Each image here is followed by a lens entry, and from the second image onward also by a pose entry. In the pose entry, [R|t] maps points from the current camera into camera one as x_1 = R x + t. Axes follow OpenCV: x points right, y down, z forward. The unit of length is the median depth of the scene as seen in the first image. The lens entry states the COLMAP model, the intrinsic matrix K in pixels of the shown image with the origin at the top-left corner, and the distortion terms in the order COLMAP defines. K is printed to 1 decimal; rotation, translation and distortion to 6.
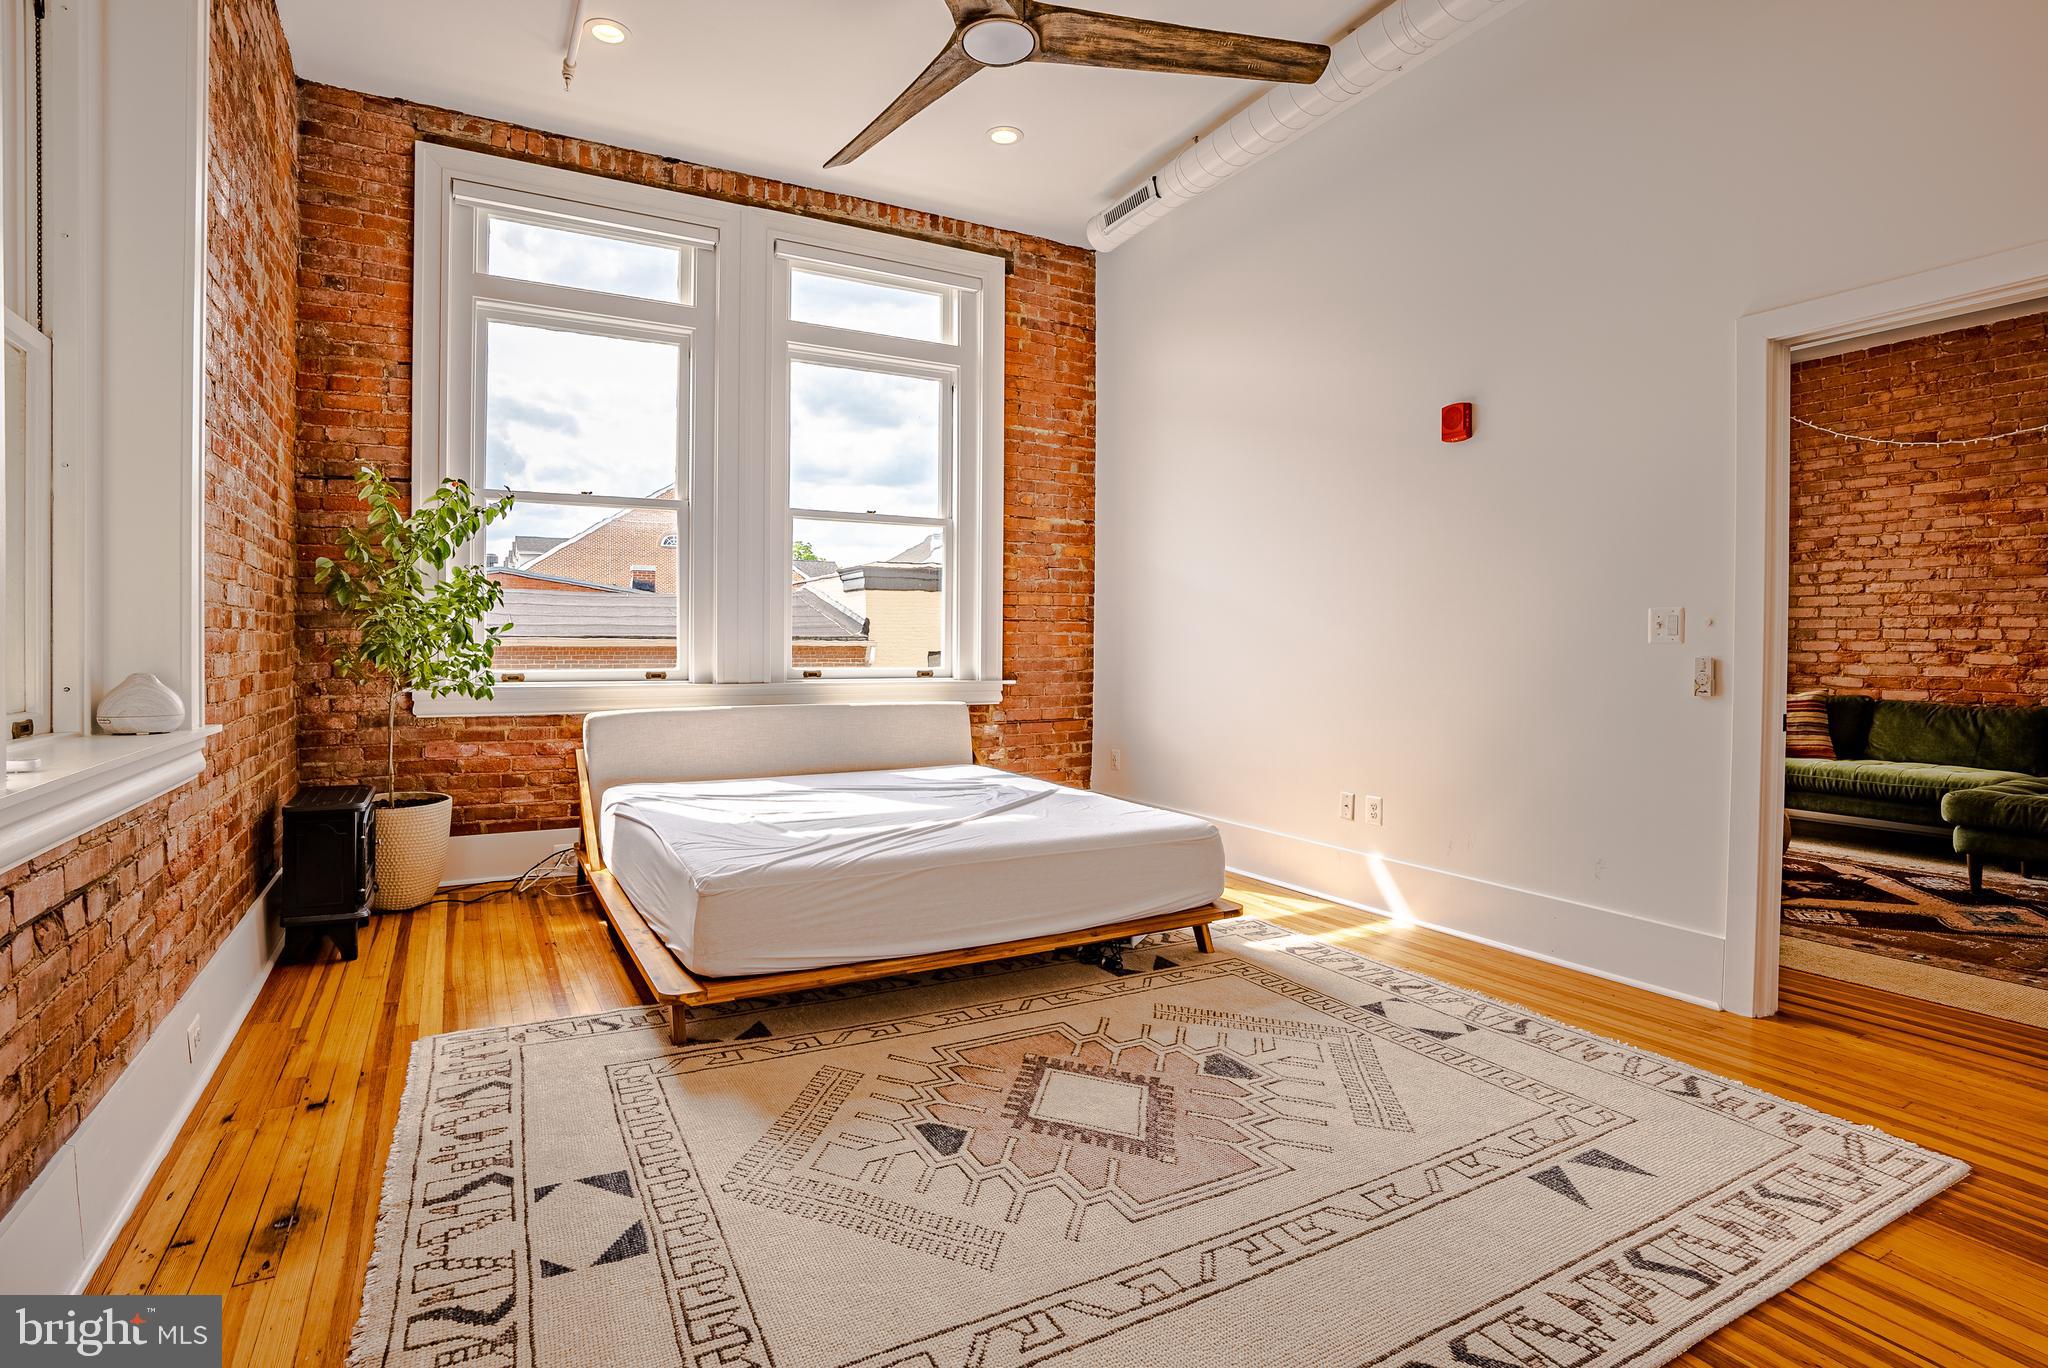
lens RADIAL K [[986.7, 0, 992.4], [0, 986.7, 648.4], [0, 0, 1]] dist [-0.044358, 0.015924]
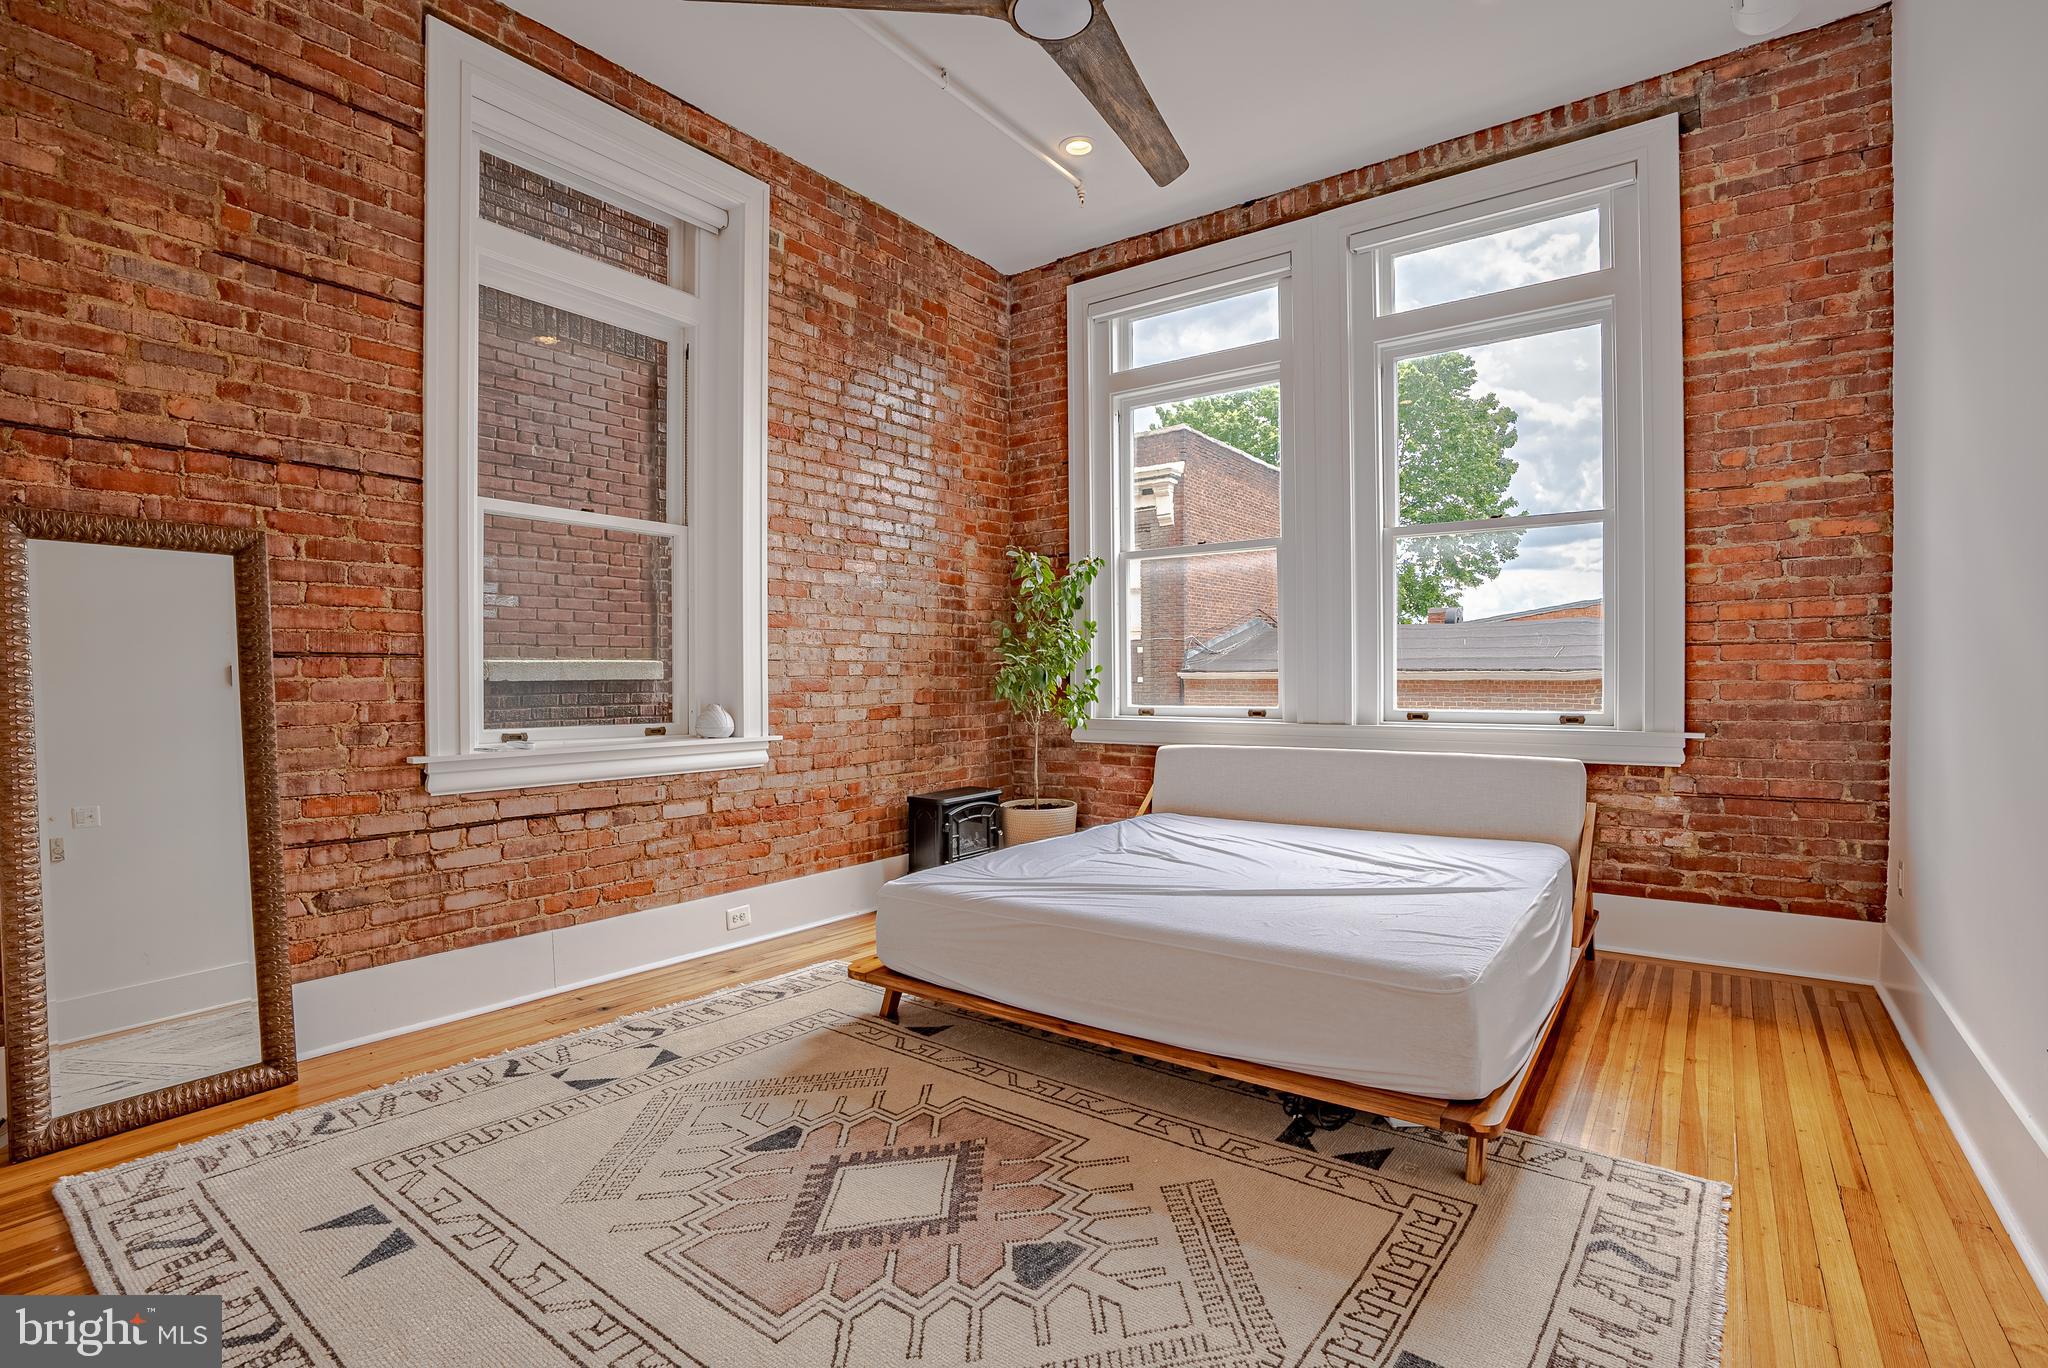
lens RADIAL K [[955.3, 0, 972.4], [0, 955.3, 687.4], [0, 0, 1]] dist [-0.051301, 0.016672]
pose [[0.424625, 0.002995, -0.905364, 0.481259], [0.003927, 0.999979, 0.005150, -0.005316], [0.905361, -0.005742, 0.424604, 0.363601]]
